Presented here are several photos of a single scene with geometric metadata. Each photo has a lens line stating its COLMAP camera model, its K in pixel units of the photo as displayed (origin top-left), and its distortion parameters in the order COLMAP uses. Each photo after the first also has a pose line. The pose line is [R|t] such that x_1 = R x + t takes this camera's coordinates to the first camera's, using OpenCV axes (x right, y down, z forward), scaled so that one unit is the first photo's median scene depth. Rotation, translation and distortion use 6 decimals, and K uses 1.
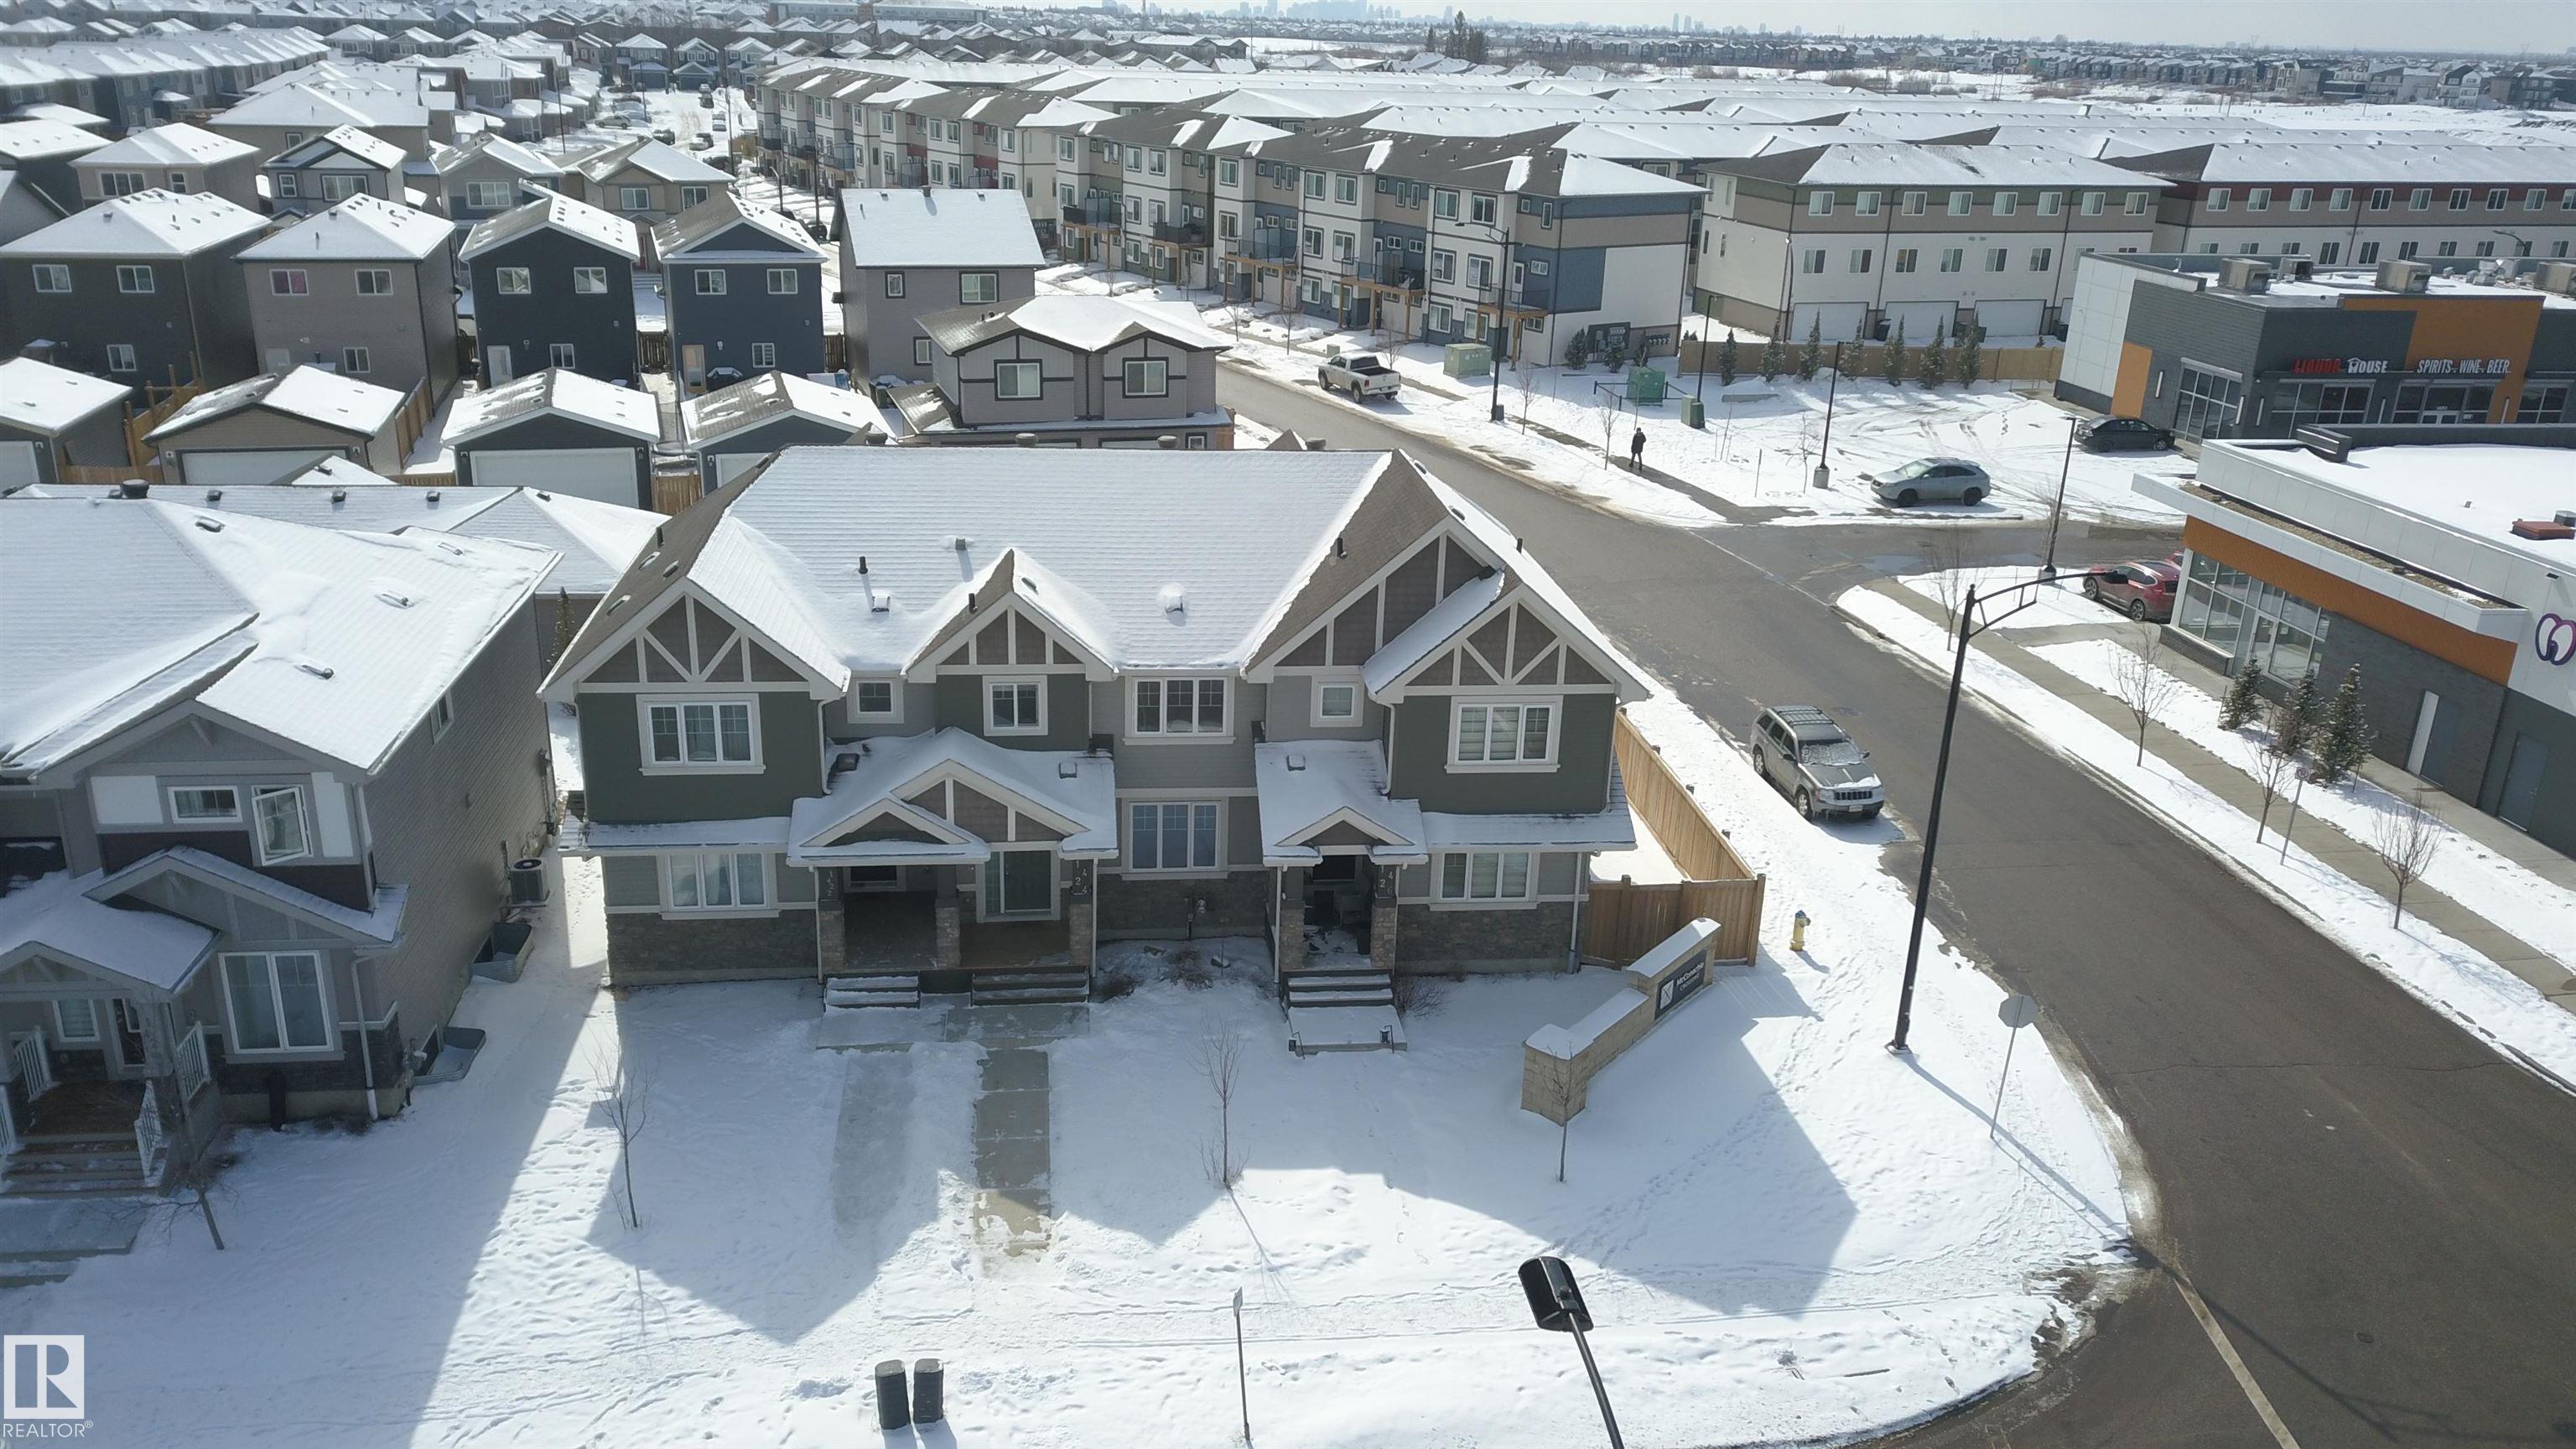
lens RADIAL K [[1953.8, 0, 1283.8], [0, 1953.8, 720.3], [0, 0, 1]] dist [0.019299, -0.017051]
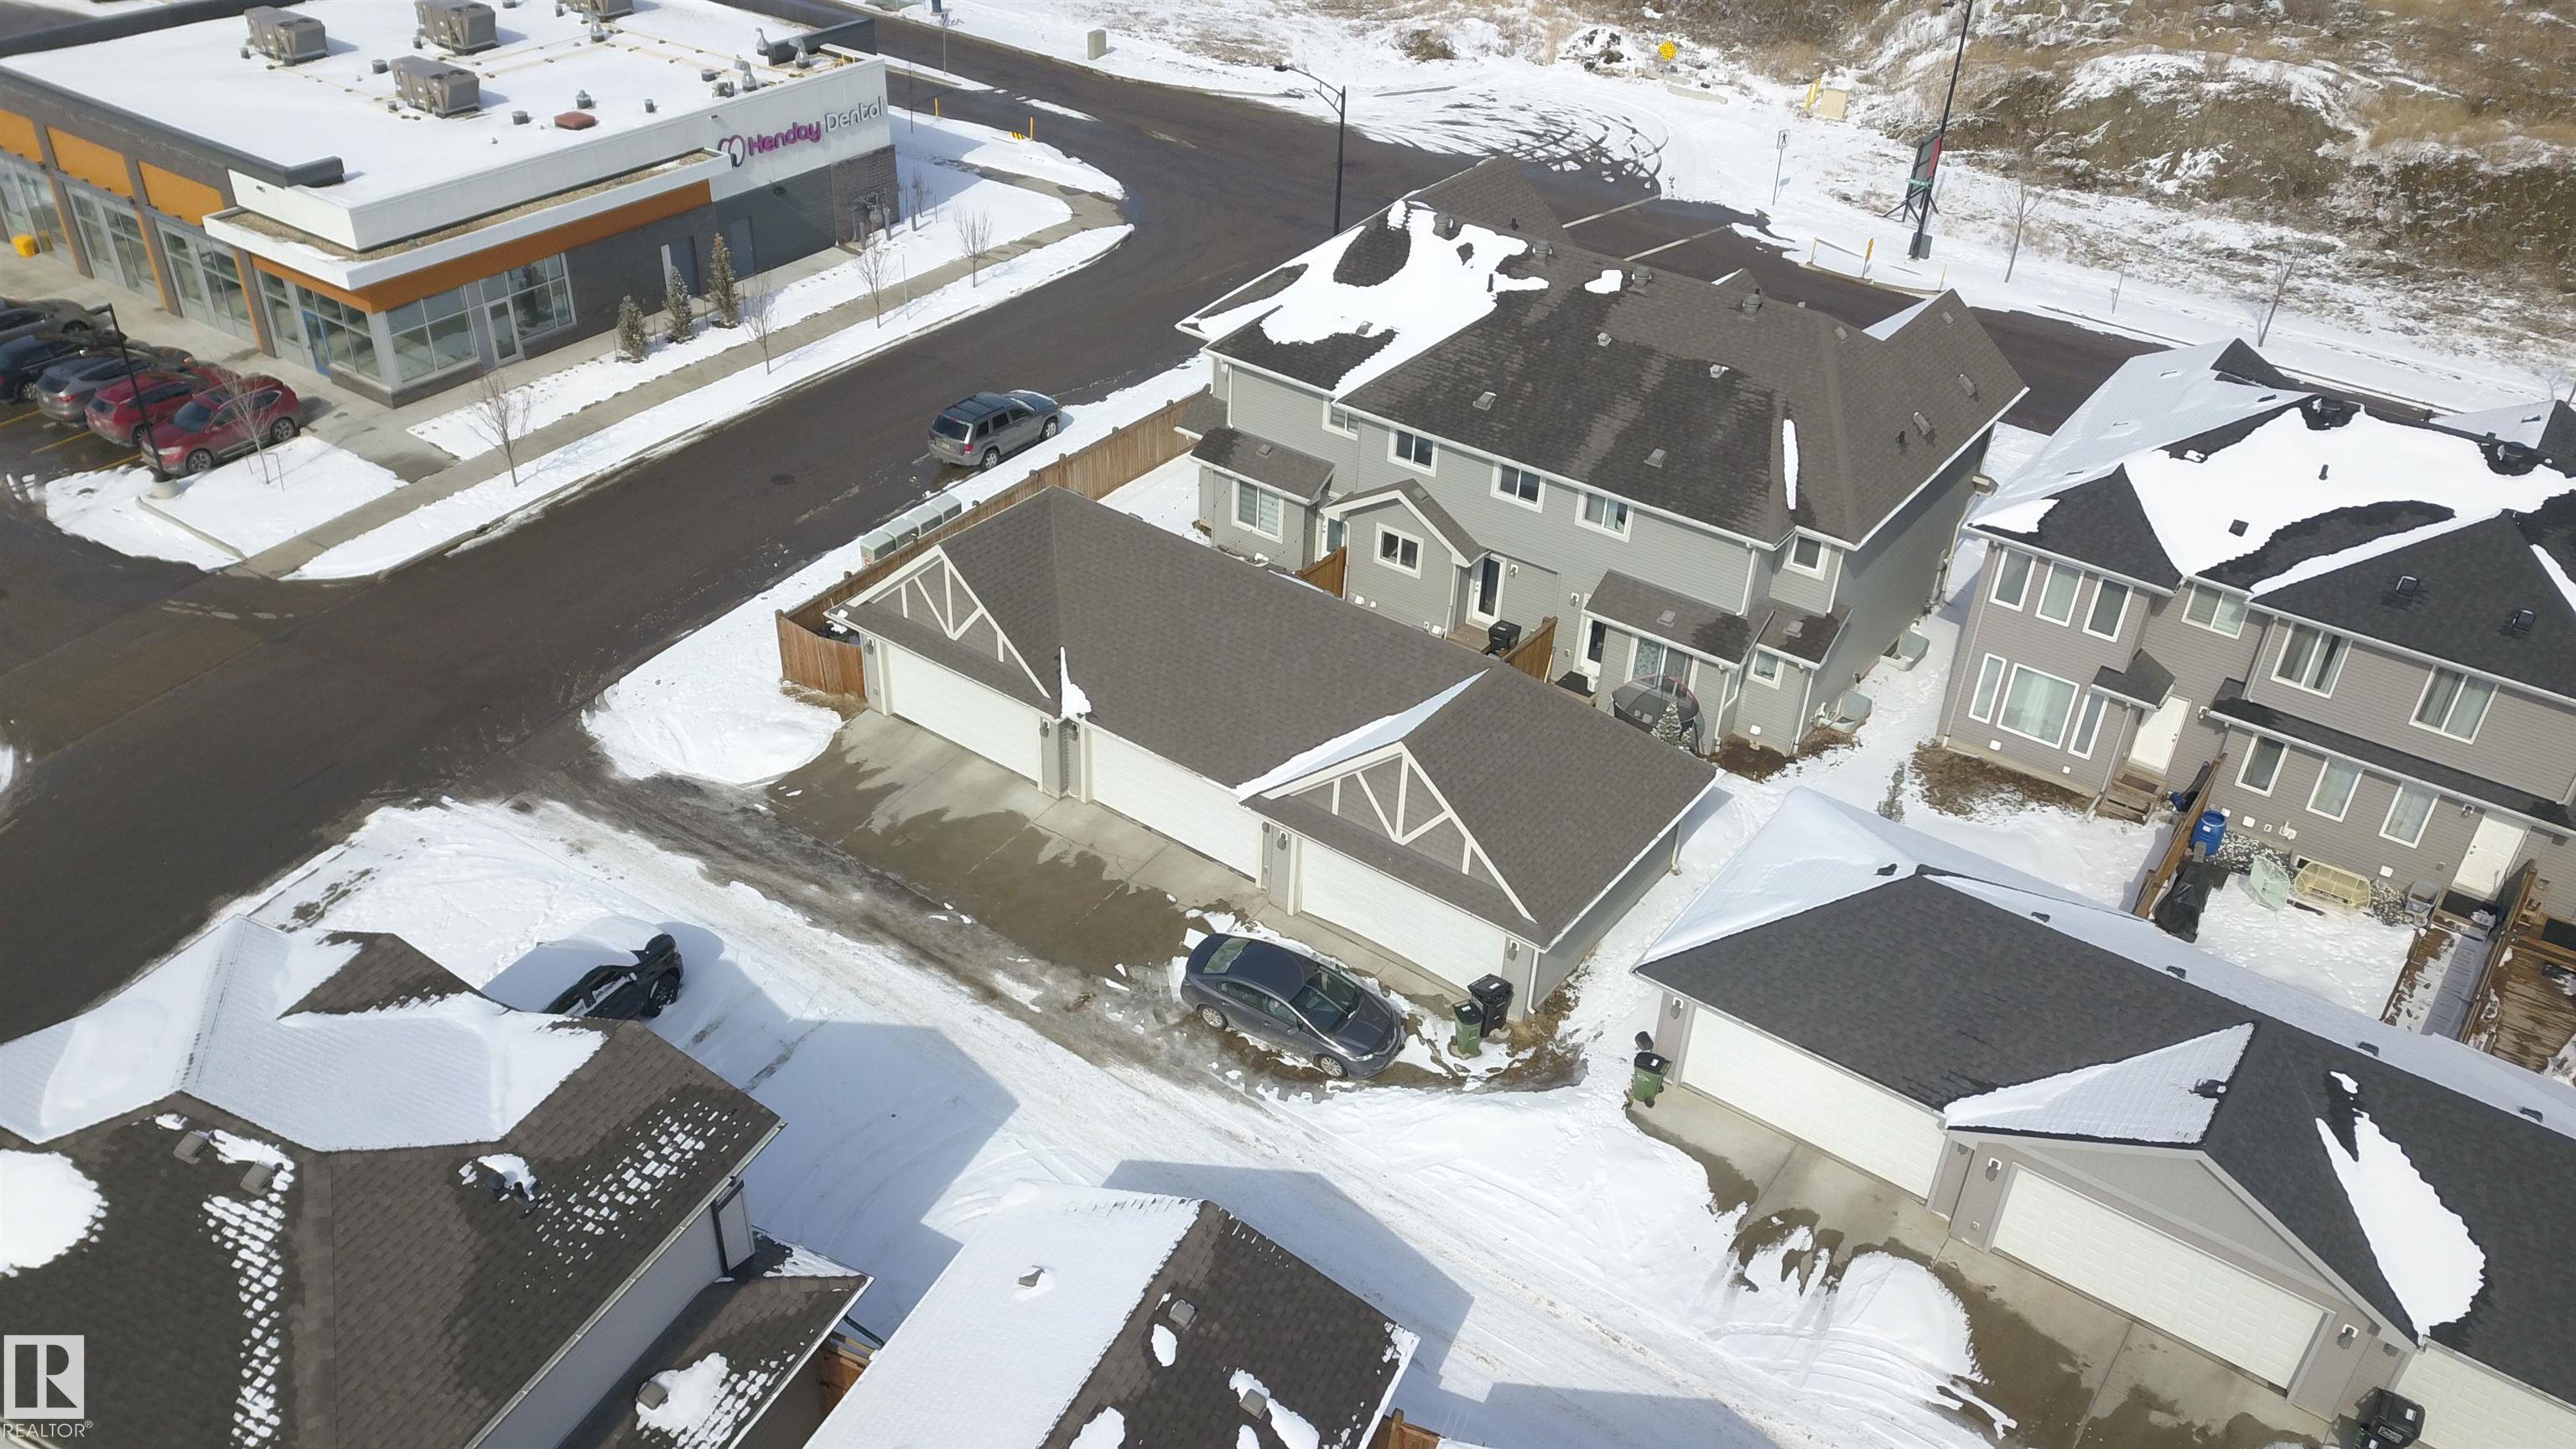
lens RADIAL K [[1953.8, 0, 1282.4], [0, 1953.8, 736.9], [0, 0, 1]] dist [0.019299, -0.017051]
pose [[-0.725414, -0.435488, 0.533034, -0.855250], [0.169535, 0.637503, 0.751563, -1.049970], [-0.667108, 0.635562, -0.388623, 2.036121]]
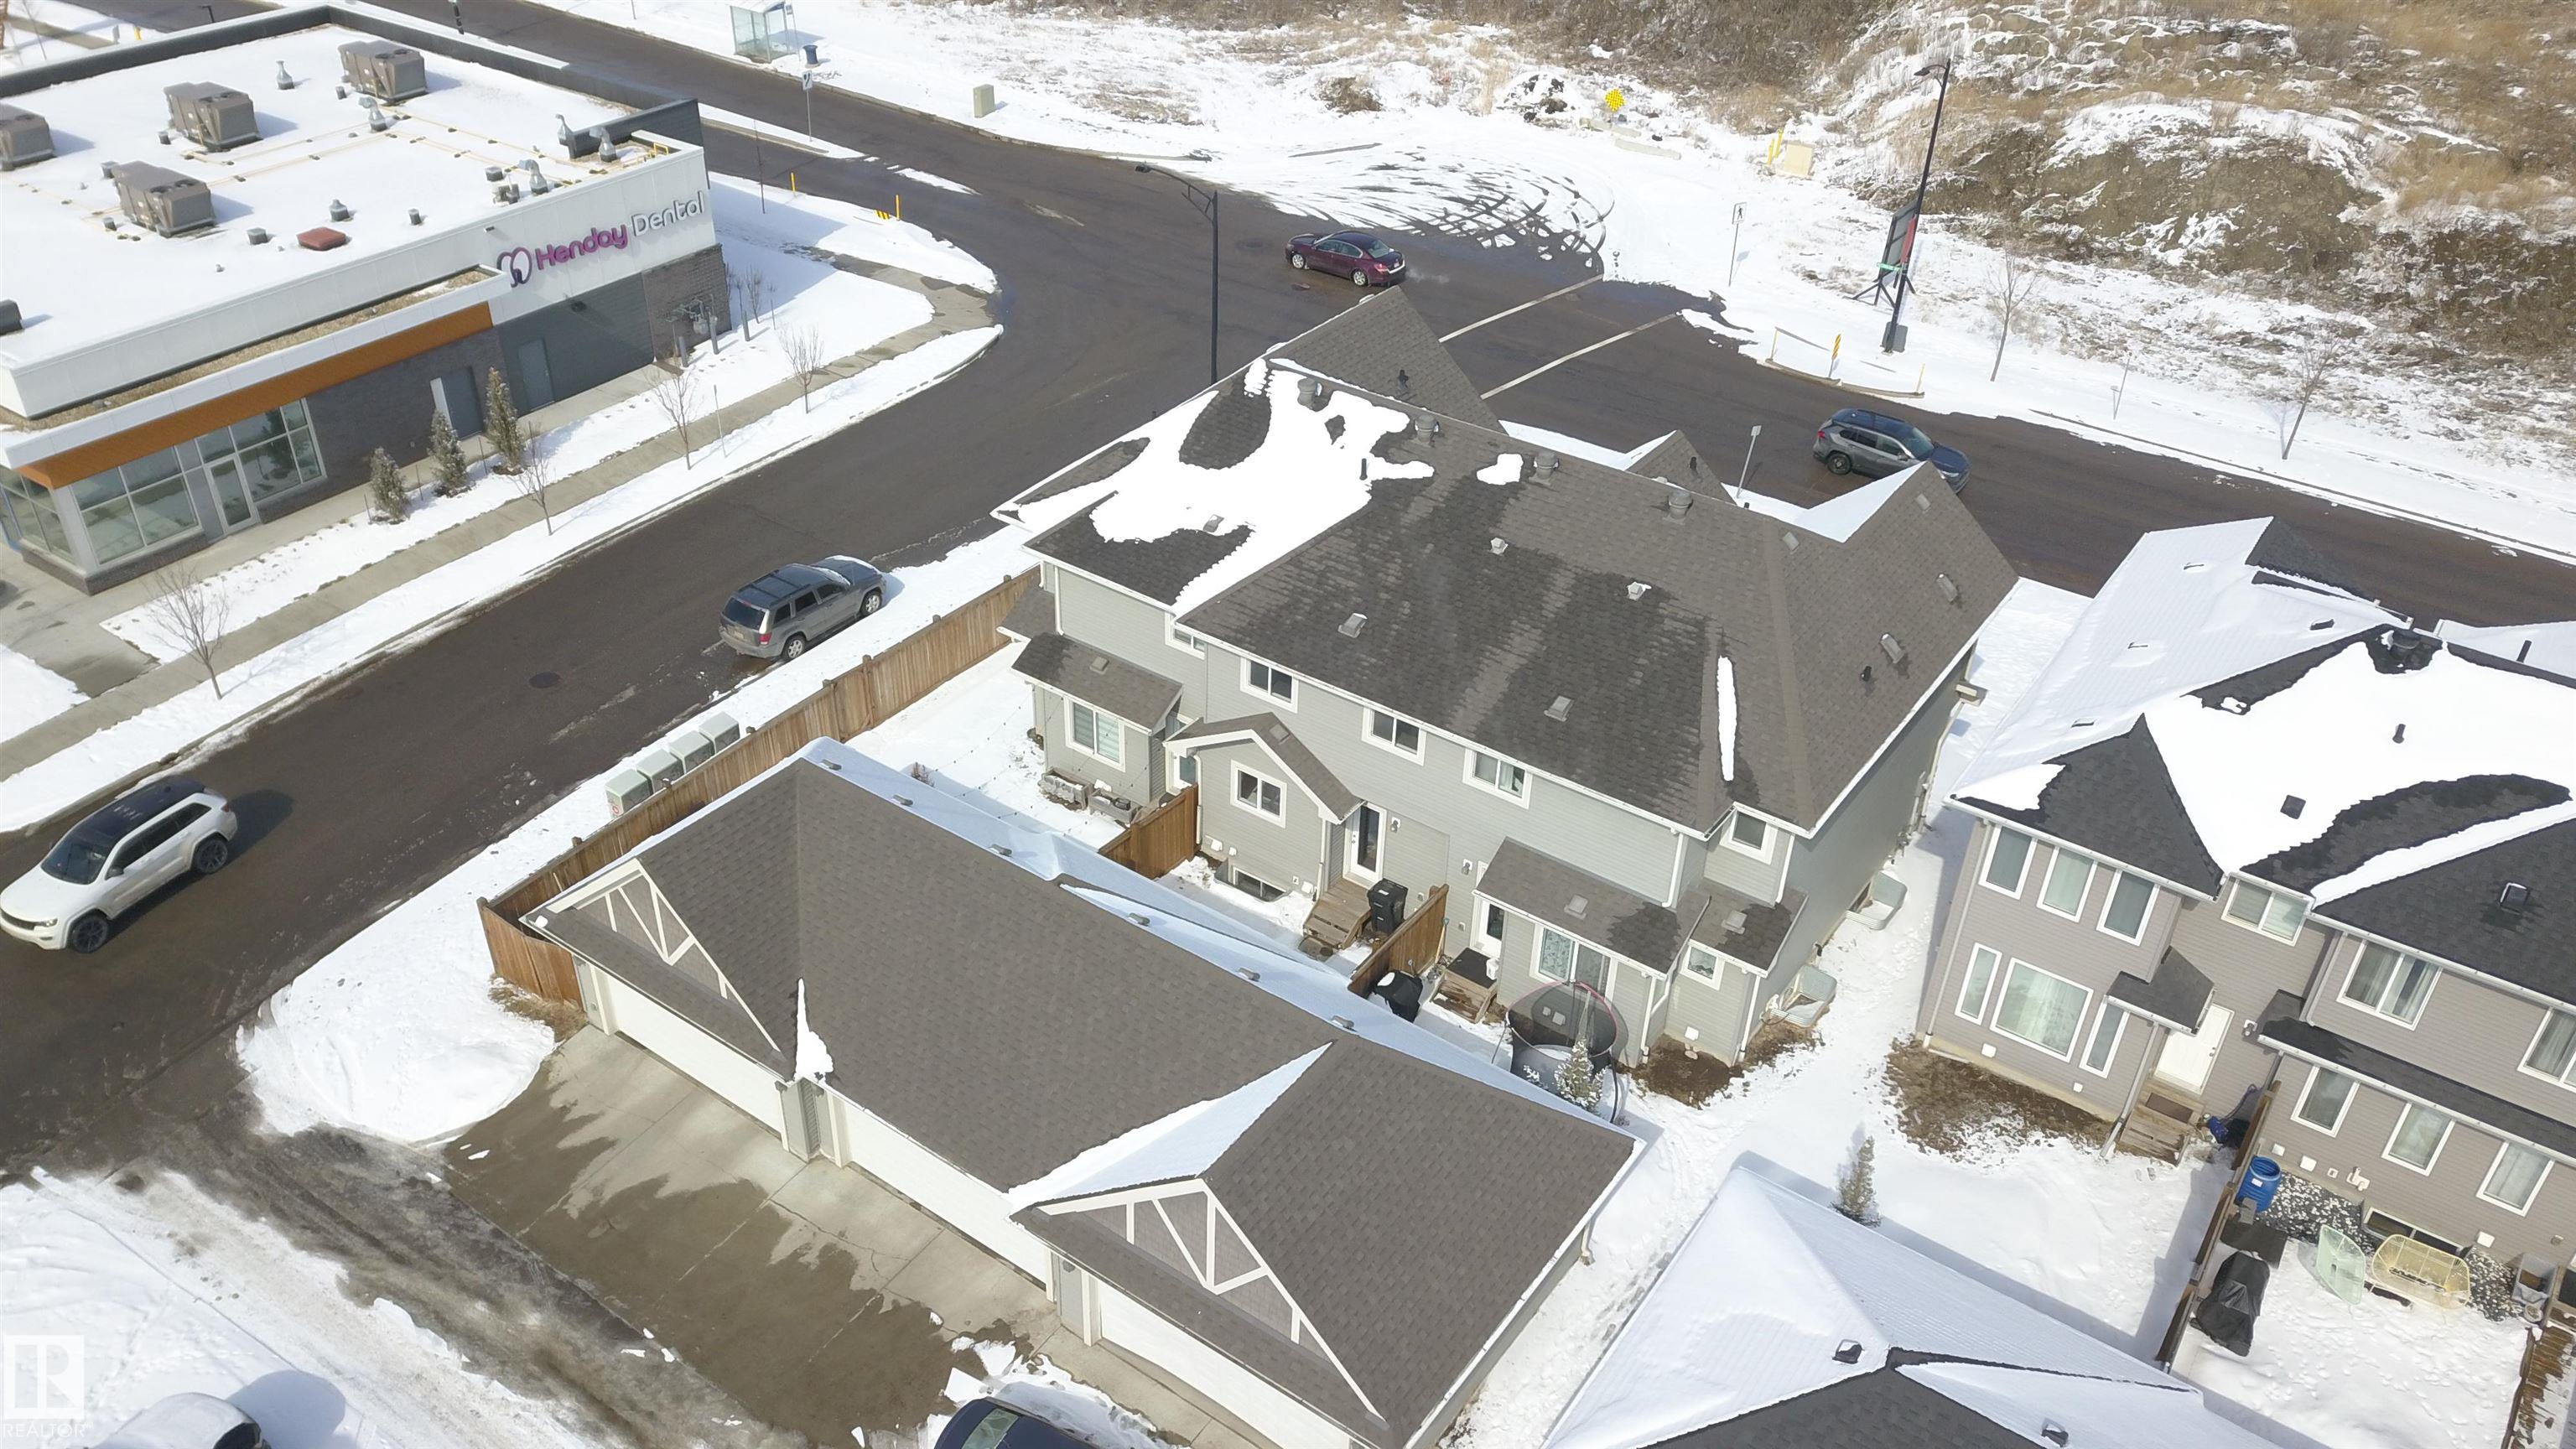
lens RADIAL K [[1953.8, 0, 1282.6], [0, 1953.8, 725.8], [0, 0, 1]] dist [0.019299, -0.017051]
pose [[-0.734050, -0.426327, 0.528598, -0.705453], [0.176212, 0.632149, 0.754544, -0.953095], [-0.655836, 0.647019, -0.388905, 1.752123]]
